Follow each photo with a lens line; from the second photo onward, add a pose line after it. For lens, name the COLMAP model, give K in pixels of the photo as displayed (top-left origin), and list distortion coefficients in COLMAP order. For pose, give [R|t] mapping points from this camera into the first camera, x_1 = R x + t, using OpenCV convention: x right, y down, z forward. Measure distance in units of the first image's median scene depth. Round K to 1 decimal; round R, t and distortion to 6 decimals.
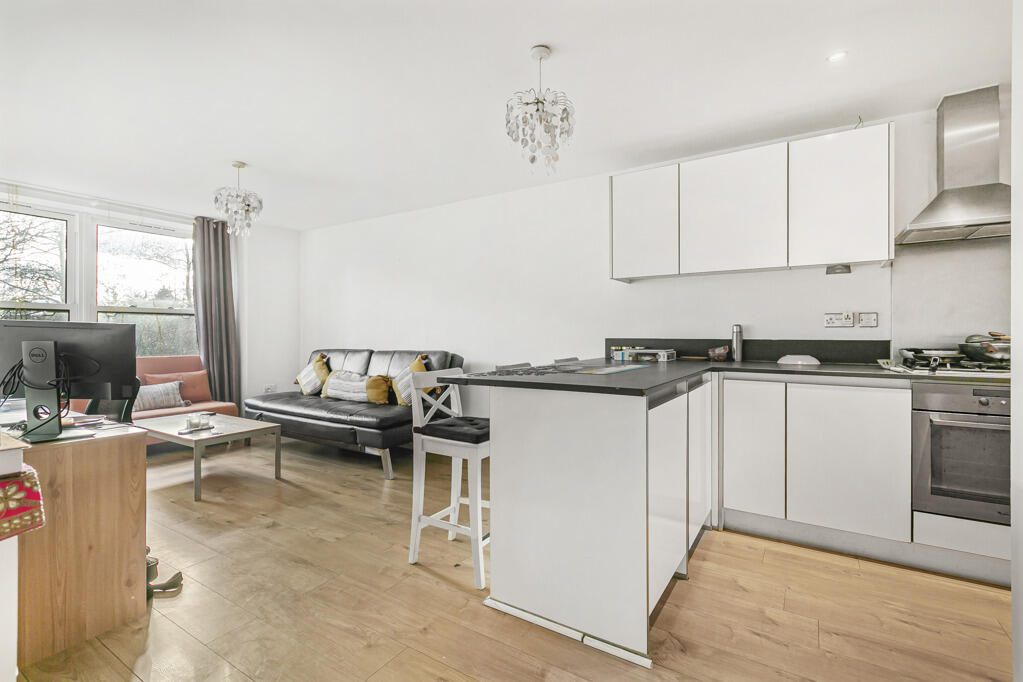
lens RADIAL K [[464.6, 0, 511.5], [0, 464.6, 341.0], [0, 0, 1]] dist [-0.000867, -0.000031]
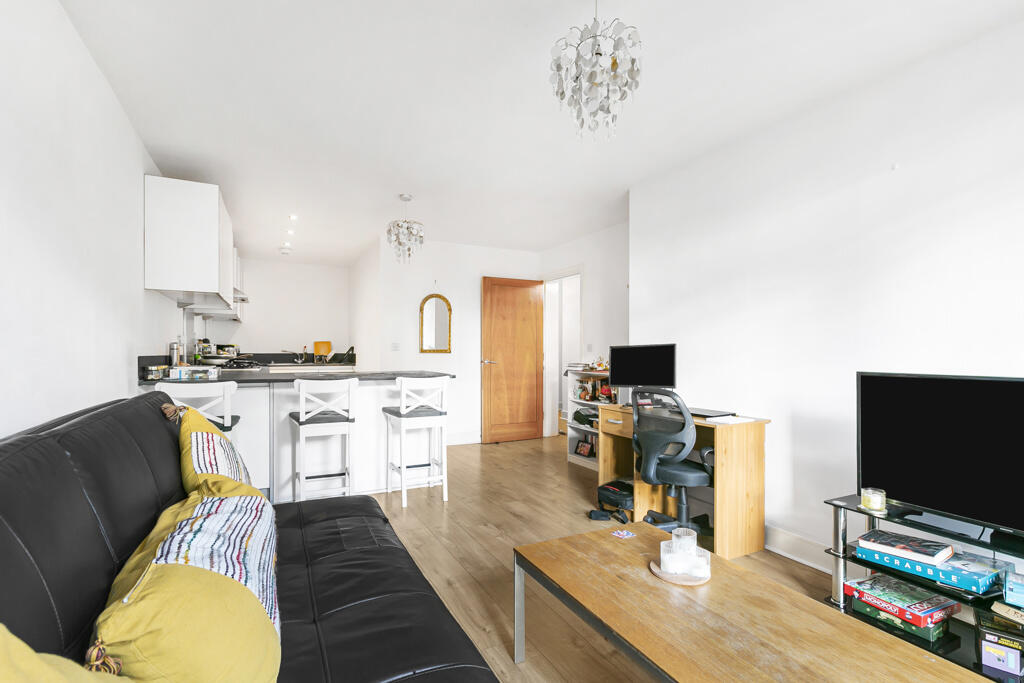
lens RADIAL K [[482.0, 0, 515.9], [0, 482.0, 354.9], [0, 0, 1]] dist [0.000858, -0.000064]
pose [[-0.865673, -0.006840, 0.500563, -0.913744], [0.002061, 0.999849, 0.017227, -0.025065], [-0.500605, 0.015945, -0.865529, 1.750935]]
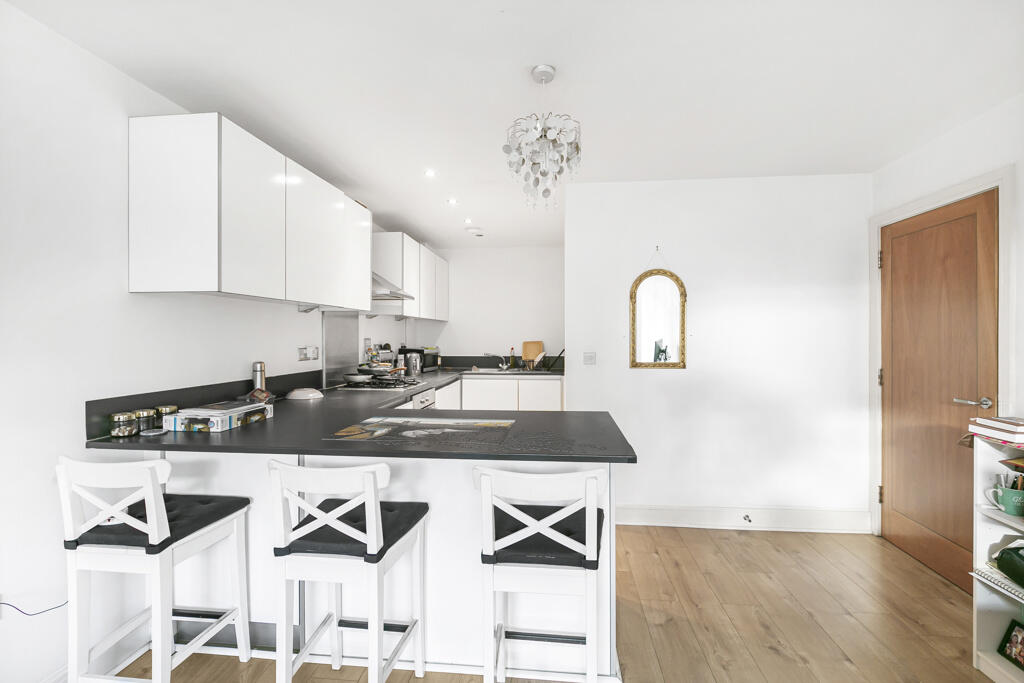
lens RADIAL K [[478.2, 0, 510.3], [0, 478.2, 336.4], [0, 0, 1]] dist [0.000232, 0.000286]
pose [[-0.443346, -0.001302, 0.896350, -0.534962], [0.011494, 0.999908, 0.007137, -0.088762], [-0.896277, 0.013467, -0.443290, 1.060563]]
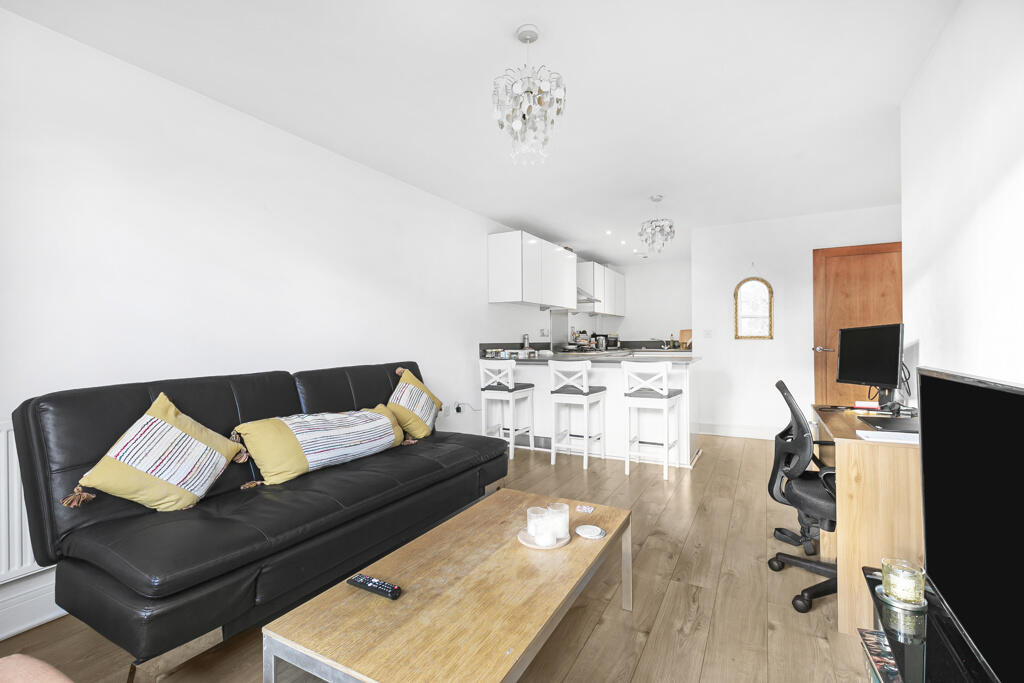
lens RADIAL K [[465.1, 0, 512.0], [0, 465.1, 341.5], [0, 0, 1]] dist [-0.000867, -0.000031]
pose [[-0.066397, -0.004799, 0.997782, -1.373655], [0.020036, 0.999780, 0.006141, -0.021358], [-0.997592, 0.020399, -0.066286, 1.273232]]
